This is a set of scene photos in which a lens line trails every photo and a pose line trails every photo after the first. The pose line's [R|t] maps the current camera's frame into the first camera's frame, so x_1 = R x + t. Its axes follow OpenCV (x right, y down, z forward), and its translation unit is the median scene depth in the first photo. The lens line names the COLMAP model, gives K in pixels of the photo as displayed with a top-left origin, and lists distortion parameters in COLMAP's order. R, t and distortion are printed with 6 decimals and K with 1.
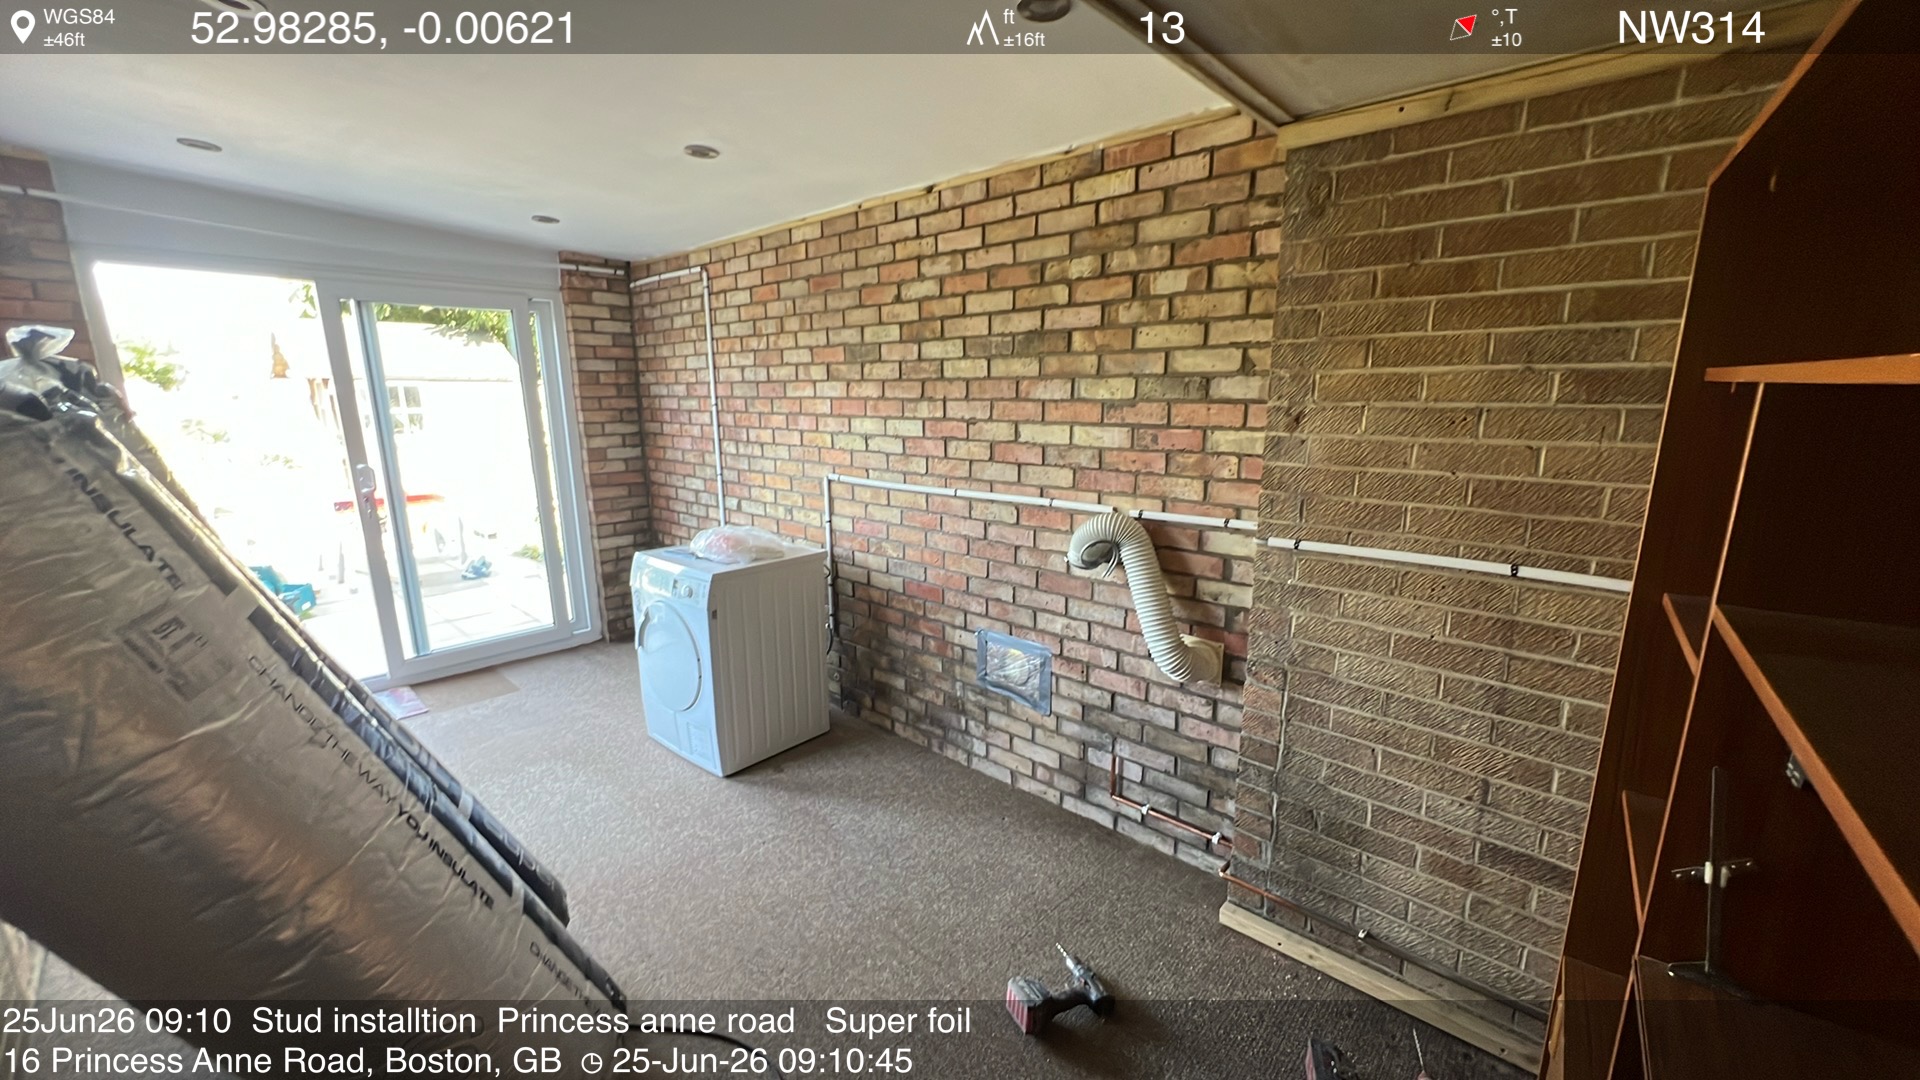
lens RADIAL K [[732.1, 0, 964.8], [0, 732.1, 530.8], [0, 0, 1]] dist [-0.002884, 0.000145]
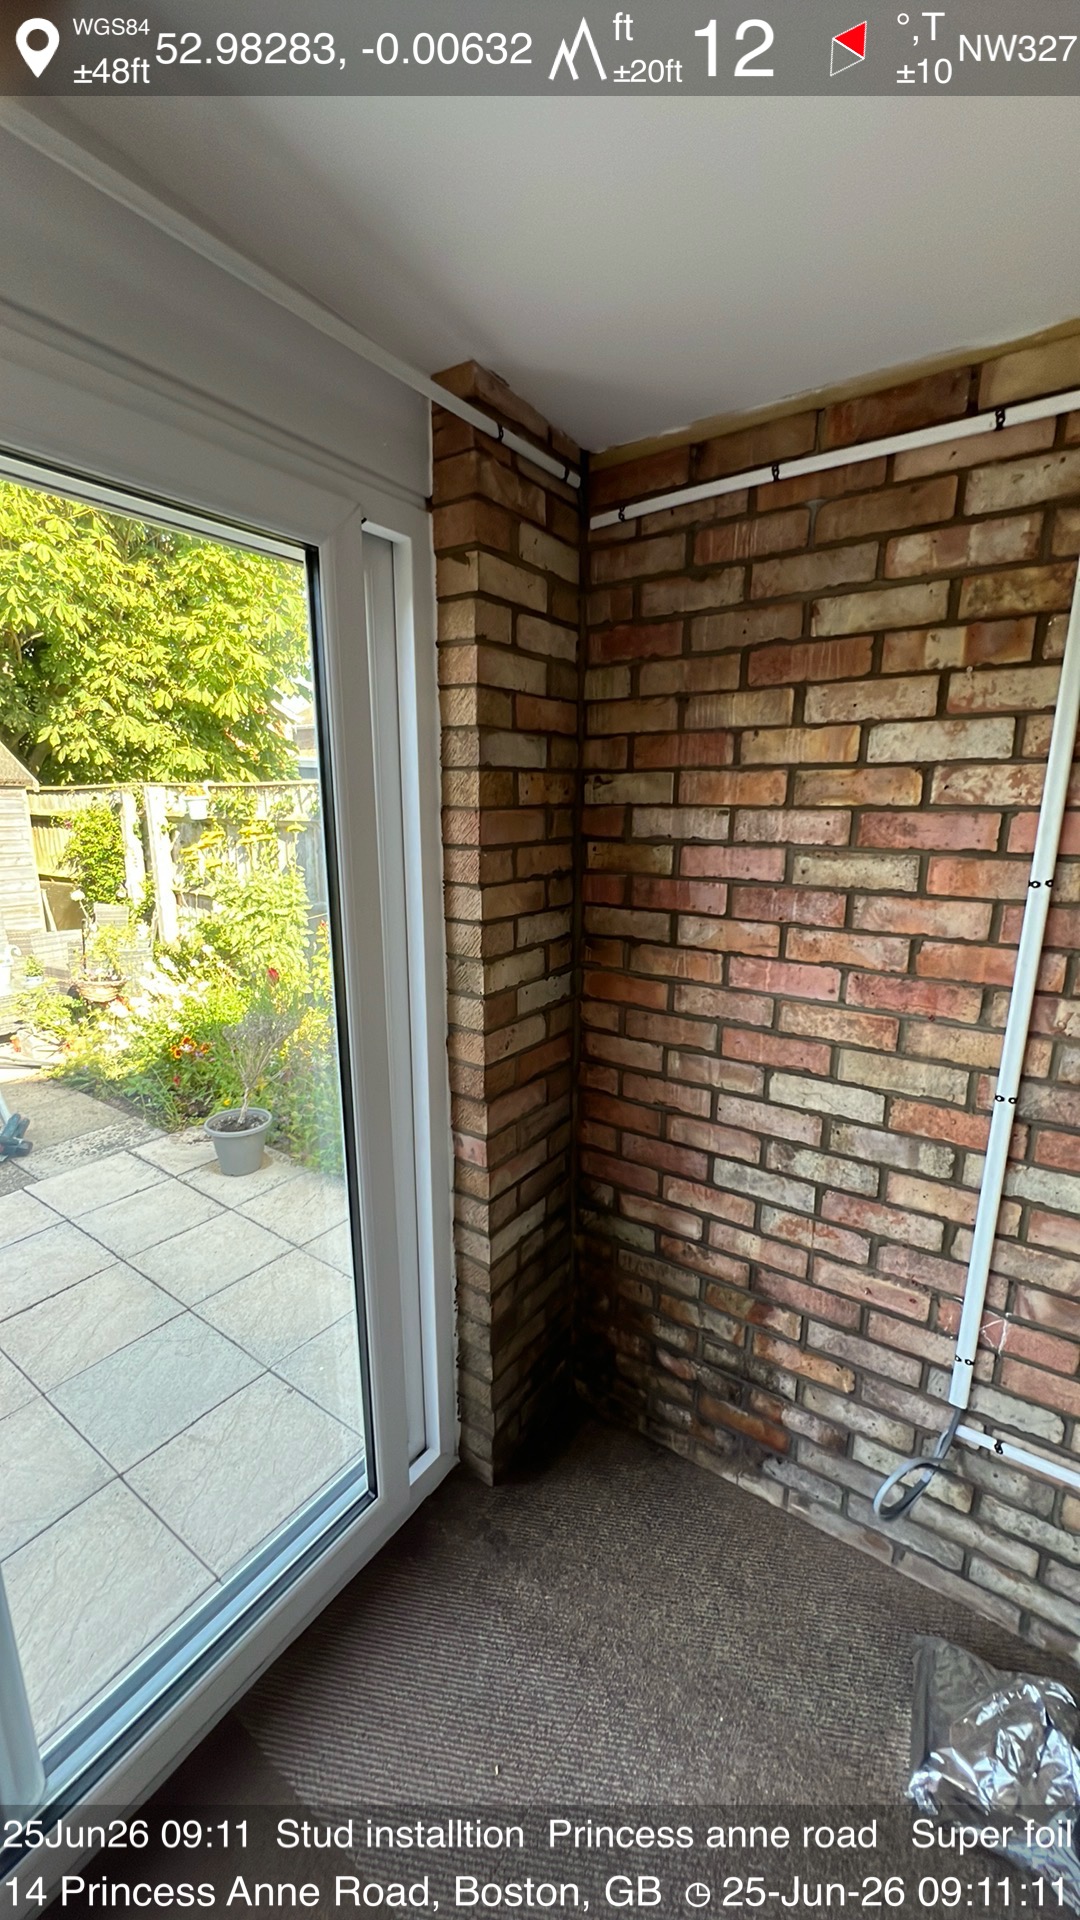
lens RADIAL K [[732.1, 0, 537.2], [0, 732.1, 948.3], [0, 0, 1]] dist [-0.002884, 0.000145]
pose [[0.992569, -0.019261, 0.120152, -0.258616], [0.017678, 0.999743, 0.014225, -0.067578], [-0.120395, -0.011996, 0.992654, 0.320433]]
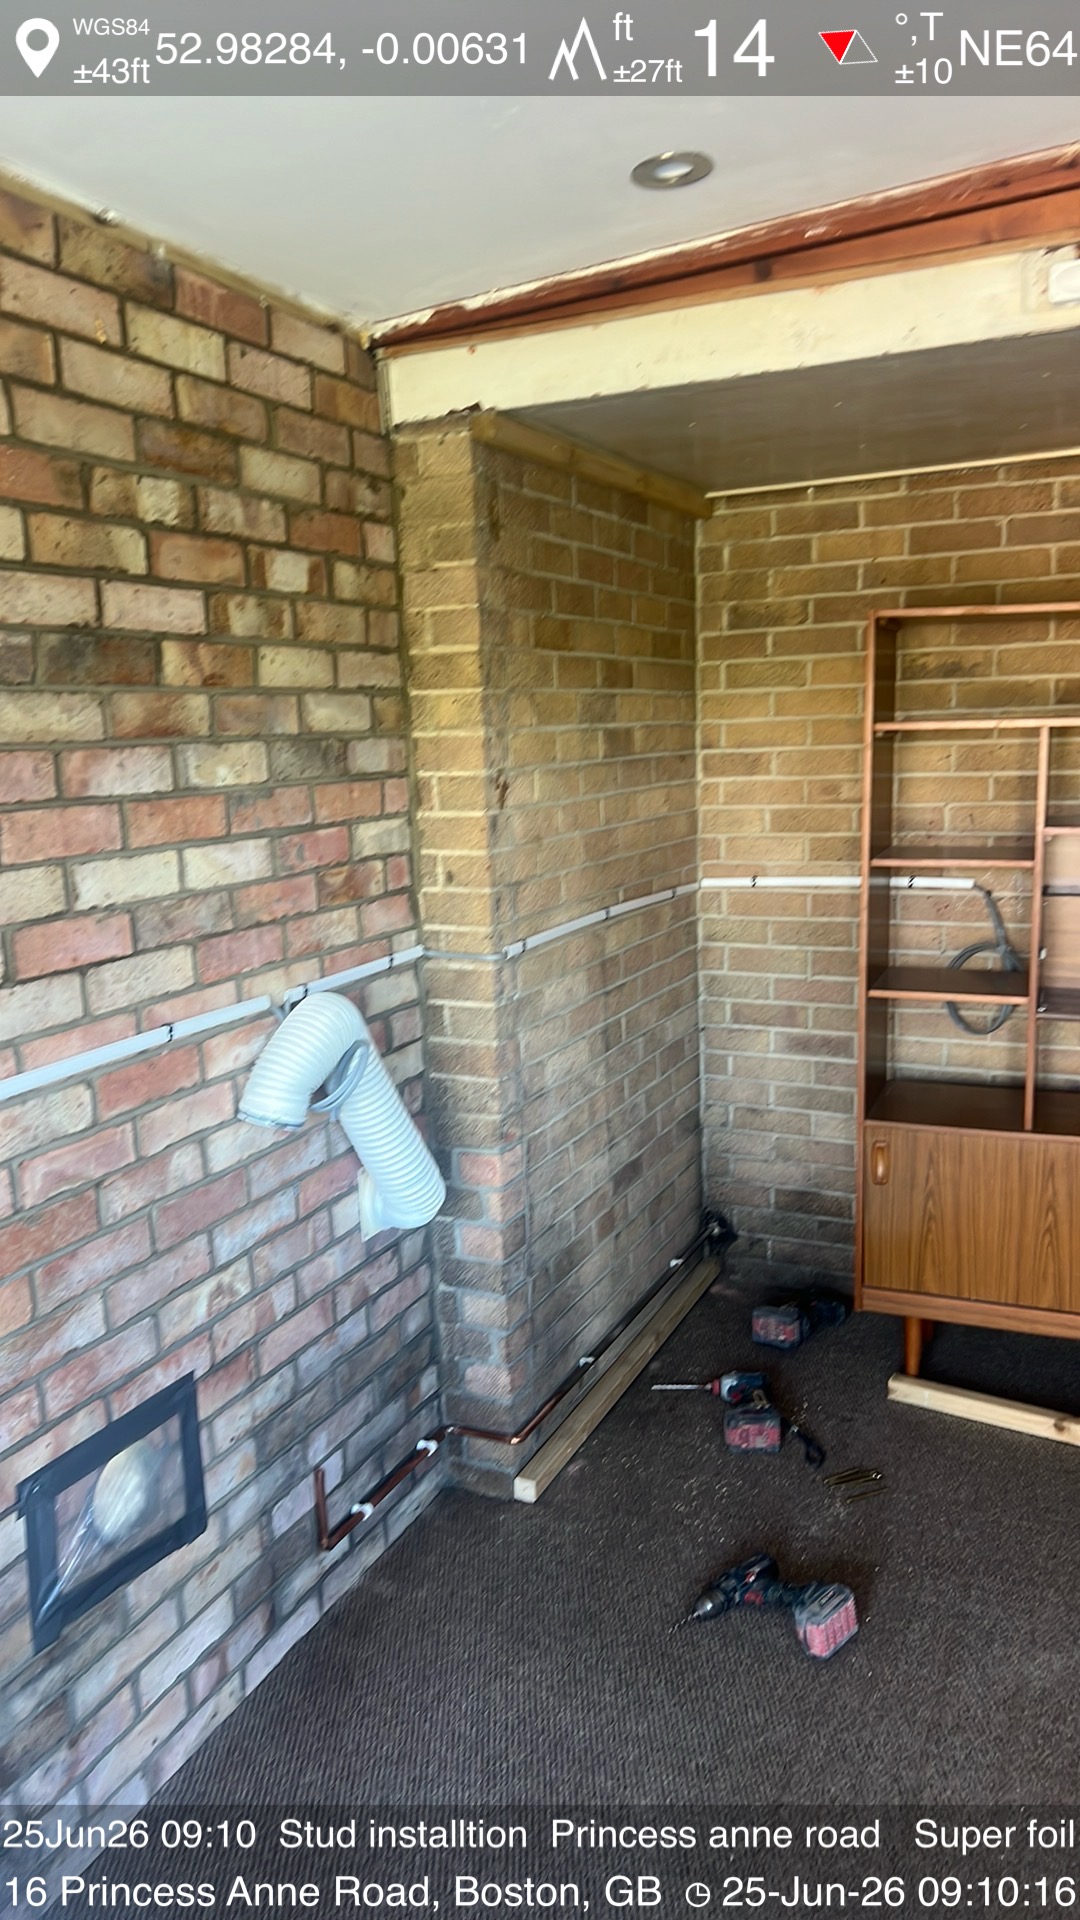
lens RADIAL K [[1377.0, 0, 541.0], [0, 1377.0, 971.5], [0, 0, 1]] dist [0.035173, -0.022008]
pose [[-0.288134, -0.148241, 0.946046, -0.802809], [0.223607, 0.950217, 0.216997, -0.228226], [-0.931117, 0.274067, -0.240643, 1.123740]]
